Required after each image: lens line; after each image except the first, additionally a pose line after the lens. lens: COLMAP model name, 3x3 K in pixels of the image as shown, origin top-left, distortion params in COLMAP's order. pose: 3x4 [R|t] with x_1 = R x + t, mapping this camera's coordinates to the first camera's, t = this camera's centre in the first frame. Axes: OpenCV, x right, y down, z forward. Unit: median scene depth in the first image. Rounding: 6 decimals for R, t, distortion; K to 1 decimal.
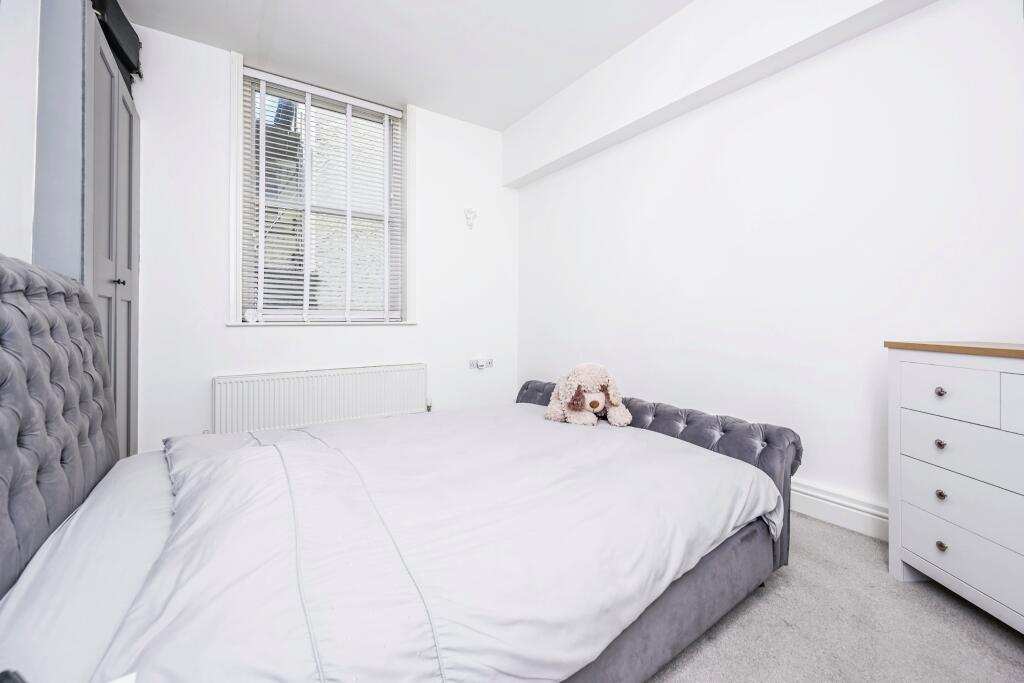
lens RADIAL K [[417.5, 0, 511.1], [0, 417.5, 315.3], [0, 0, 1]] dist [0.000601, 0.000098]
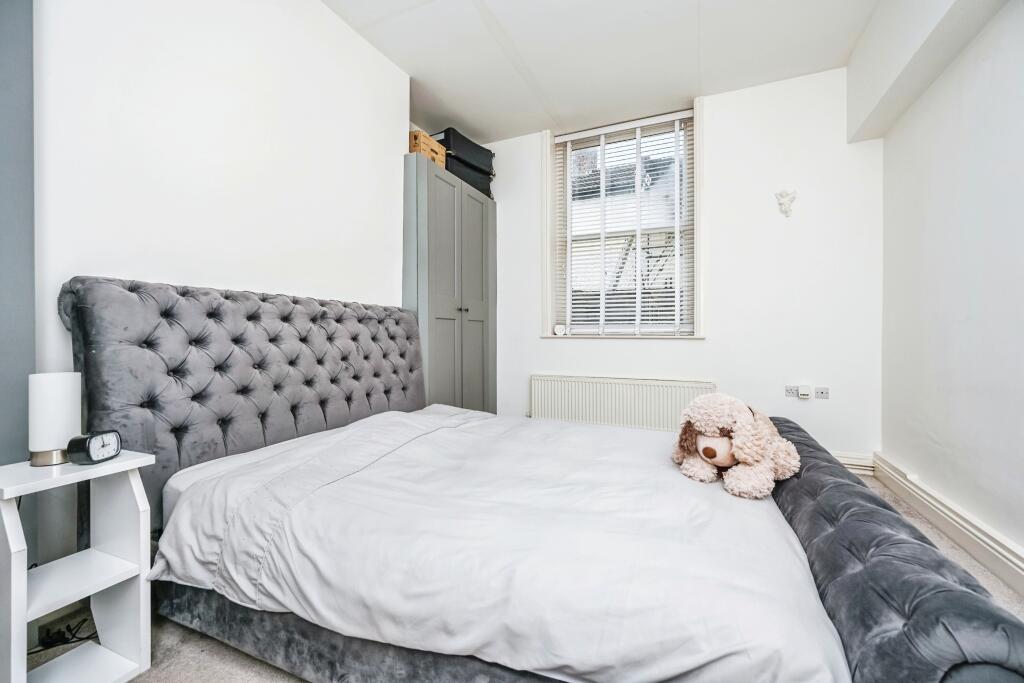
lens RADIAL K [[401.3, 0, 509.0], [0, 401.3, 340.1], [0, 0, 1]] dist [0.000013, 0.000097]
pose [[0.525348, 0.015650, -0.850744, 0.321846], [0.004818, 0.999760, 0.021366, 0.004620], [0.850874, -0.015324, 0.525146, 0.198250]]
